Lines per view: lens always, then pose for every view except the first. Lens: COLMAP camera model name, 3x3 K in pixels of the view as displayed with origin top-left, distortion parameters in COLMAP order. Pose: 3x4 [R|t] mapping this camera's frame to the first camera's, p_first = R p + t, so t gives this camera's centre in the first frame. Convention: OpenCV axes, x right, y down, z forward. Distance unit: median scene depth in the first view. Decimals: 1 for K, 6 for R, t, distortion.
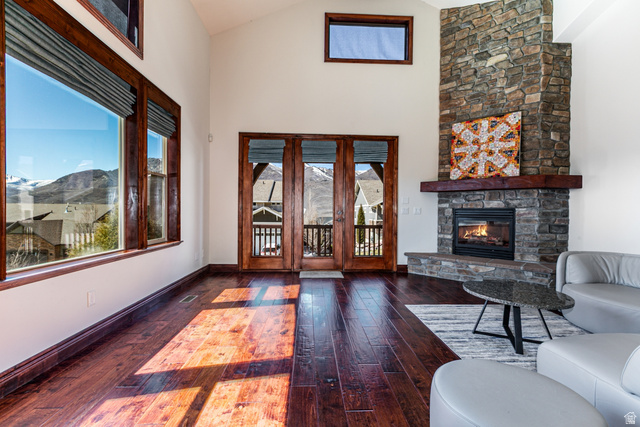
lens RADIAL K [[291.2, 0, 319.4], [0, 291.2, 215.8], [0, 0, 1]] dist [-0.000664, -0.000700]
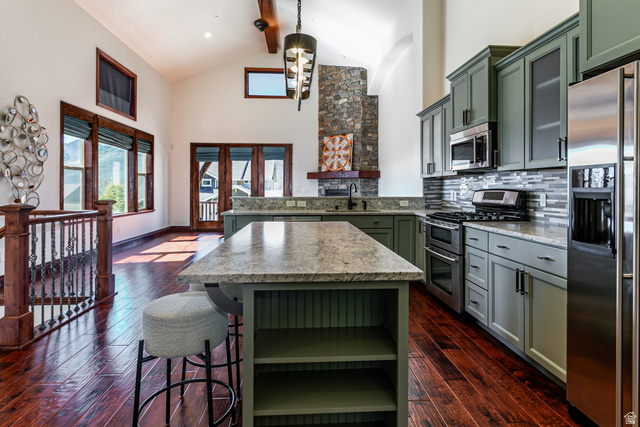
lens RADIAL K [[331.6, 0, 318.1], [0, 331.6, 187.5], [0, 0, 1]] dist [-0.003512, -0.000147]
pose [[0.999587, -0.009250, 0.027216, 0.399020], [0.009736, 0.999795, -0.017757, -0.003449], [-0.027046, 0.018015, 0.999472, -0.888263]]
